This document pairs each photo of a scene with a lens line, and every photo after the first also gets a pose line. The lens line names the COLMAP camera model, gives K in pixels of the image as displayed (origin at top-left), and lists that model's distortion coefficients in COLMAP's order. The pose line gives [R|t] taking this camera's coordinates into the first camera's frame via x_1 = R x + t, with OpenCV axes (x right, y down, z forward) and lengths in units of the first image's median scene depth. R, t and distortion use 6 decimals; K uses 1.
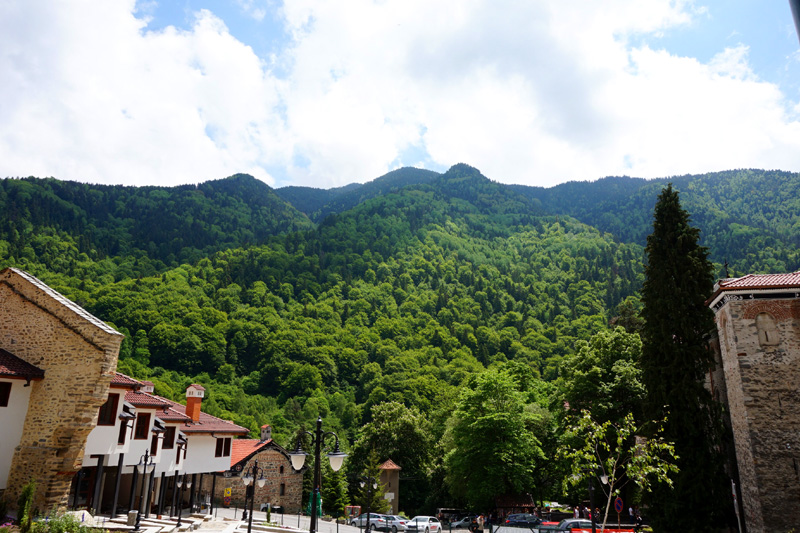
lens RADIAL K [[543.1, 0, 400.0], [0, 543.1, 266.5], [0, 0, 1]] dist [-0.054076, 0.035778]
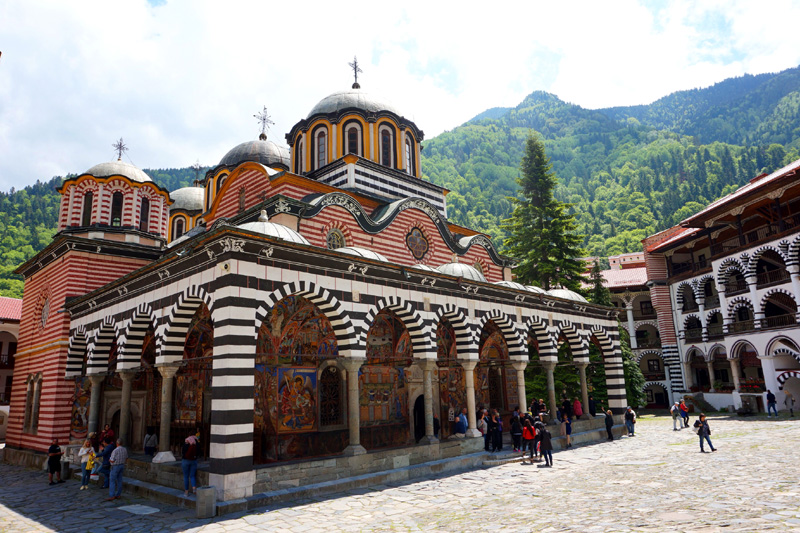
lens RADIAL K [[543.1, 0, 400.0], [0, 543.1, 266.5], [0, 0, 1]] dist [-0.054076, 0.035778]
pose [[0.963795, -0.100674, -0.246908, 0.116122], [0.117201, 0.991686, 0.053140, 0.033498], [0.239506, -0.080153, 0.967581, 0.071079]]
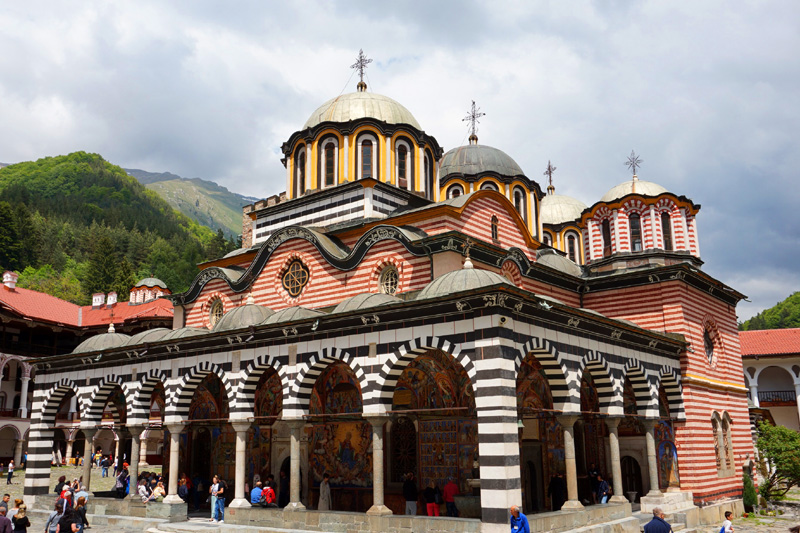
lens RADIAL K [[754.3, 0, 400.0], [0, 754.3, 266.5], [0, 0, 1]] dist [-0.020901, 0.000604]
pose [[-0.170134, -0.235973, -0.956750, 0.147743], [0.290096, 0.915887, -0.277481, 0.046652], [0.941753, -0.324759, -0.087369, 0.114743]]
